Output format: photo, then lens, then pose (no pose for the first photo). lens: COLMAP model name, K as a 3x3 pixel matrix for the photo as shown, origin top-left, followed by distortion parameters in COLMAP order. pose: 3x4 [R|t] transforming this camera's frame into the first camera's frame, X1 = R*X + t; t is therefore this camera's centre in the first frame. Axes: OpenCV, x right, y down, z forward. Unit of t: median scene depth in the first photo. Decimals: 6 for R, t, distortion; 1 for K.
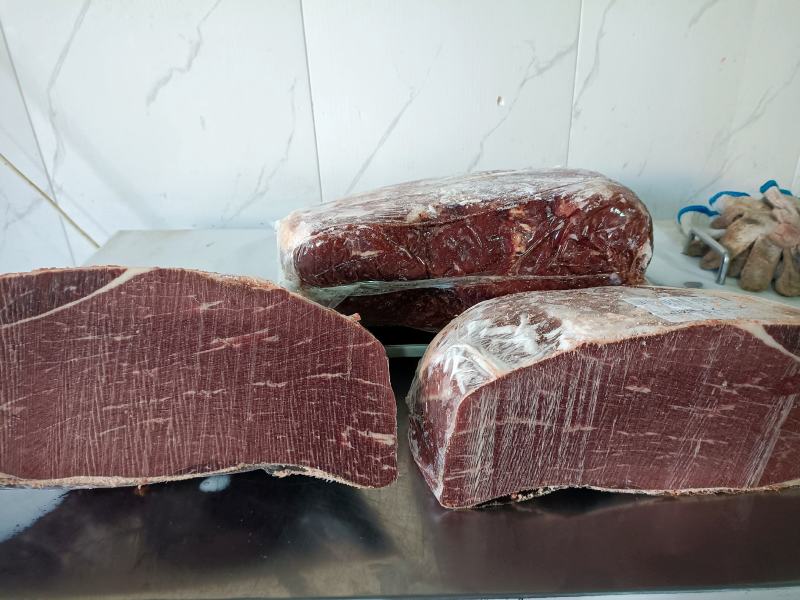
lens RADIAL K [[602.5, 0, 402.7], [0, 602.5, 300.3], [0, 0, 1]] dist [0.044275, -0.057023]
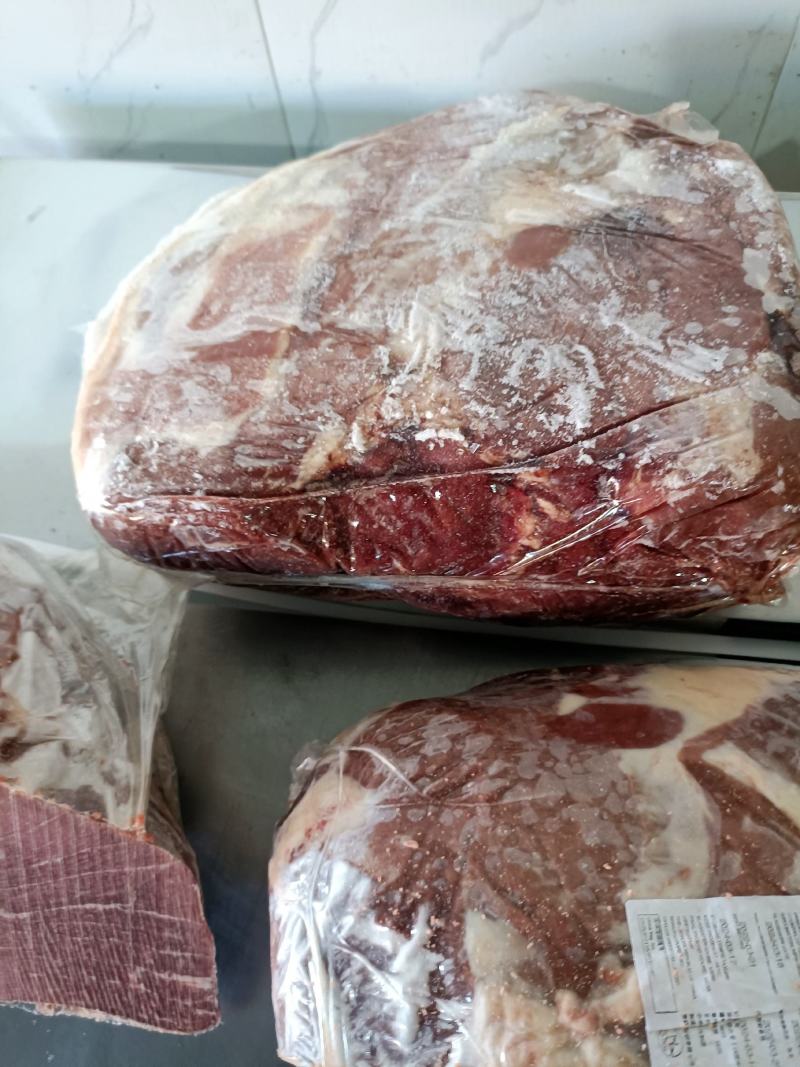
lens RADIAL K [[803.6, 0, 399.7], [0, 803.6, 538.6], [0, 0, 1]] dist [0.044275, -0.057023]
pose [[0.987876, 0.118086, -0.100781, 0.213419], [-0.027420, 0.771683, 0.635415, -0.685121], [0.152805, -0.624948, 0.765565, 0.664957]]
